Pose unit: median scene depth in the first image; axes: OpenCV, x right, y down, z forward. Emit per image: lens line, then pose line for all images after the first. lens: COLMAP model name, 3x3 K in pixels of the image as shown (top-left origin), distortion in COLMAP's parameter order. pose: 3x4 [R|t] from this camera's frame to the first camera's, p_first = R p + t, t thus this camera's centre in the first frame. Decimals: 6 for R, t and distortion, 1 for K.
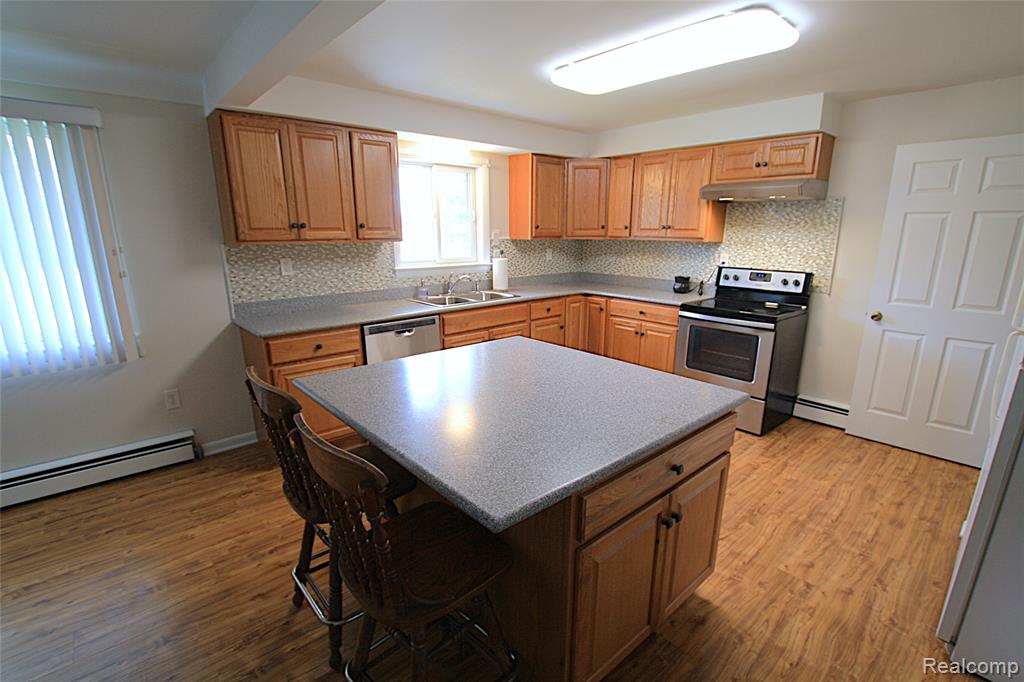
lens RADIAL K [[479.6, 0, 519.7], [0, 479.6, 360.6], [0, 0, 1]] dist [-0.026823, 0.001134]
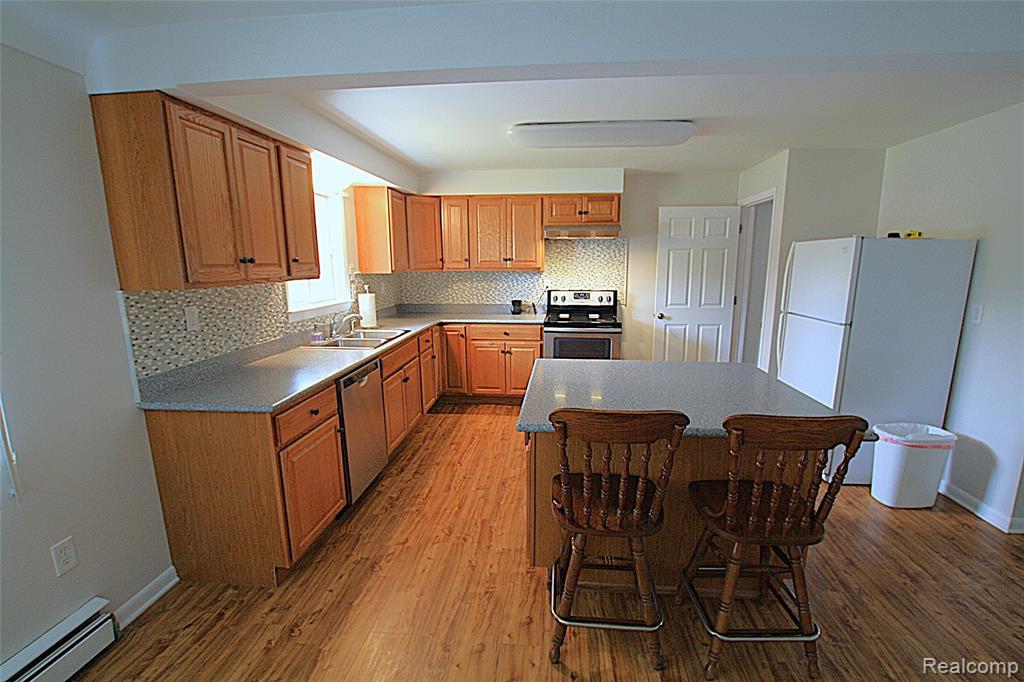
lens RADIAL K [[479.6, 0, 519.7], [0, 479.6, 360.6], [0, 0, 1]] dist [-0.026823, 0.001134]
pose [[0.732105, -0.144633, 0.665660, -0.558620], [0.184300, 0.982810, 0.010846, -0.048293], [-0.655786, 0.114741, 0.746176, 0.147240]]
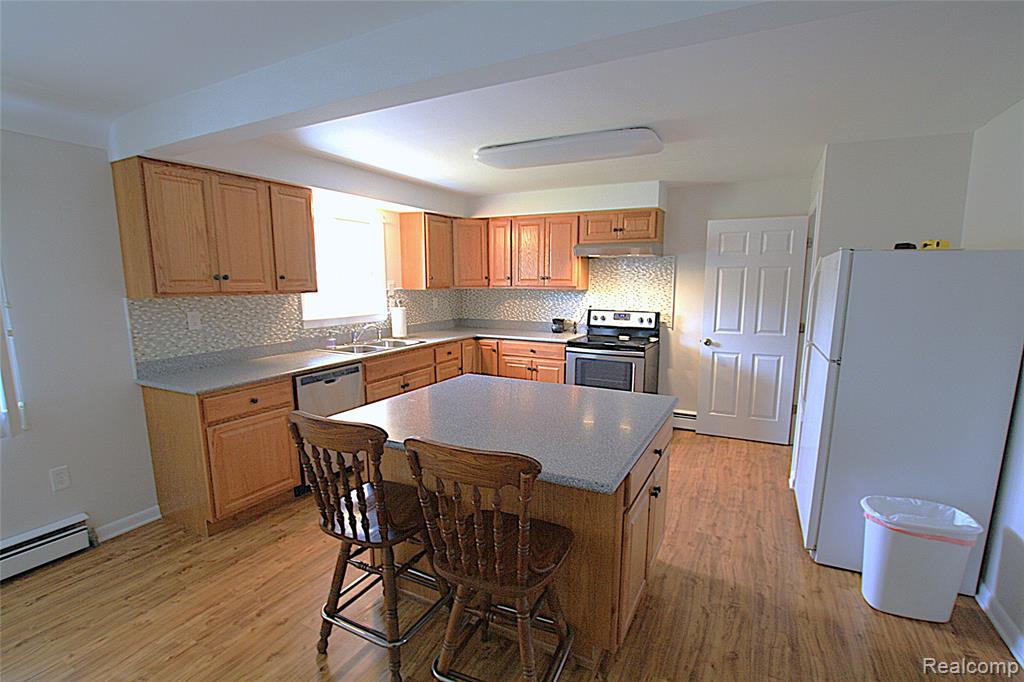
lens RADIAL K [[479.6, 0, 519.7], [0, 479.6, 360.6], [0, 0, 1]] dist [-0.026823, 0.001134]
pose [[0.932779, -0.061026, 0.355245, -0.209719], [0.095499, 0.992184, -0.080313, 0.014966], [-0.347567, 0.108839, 0.931317, -0.071339]]
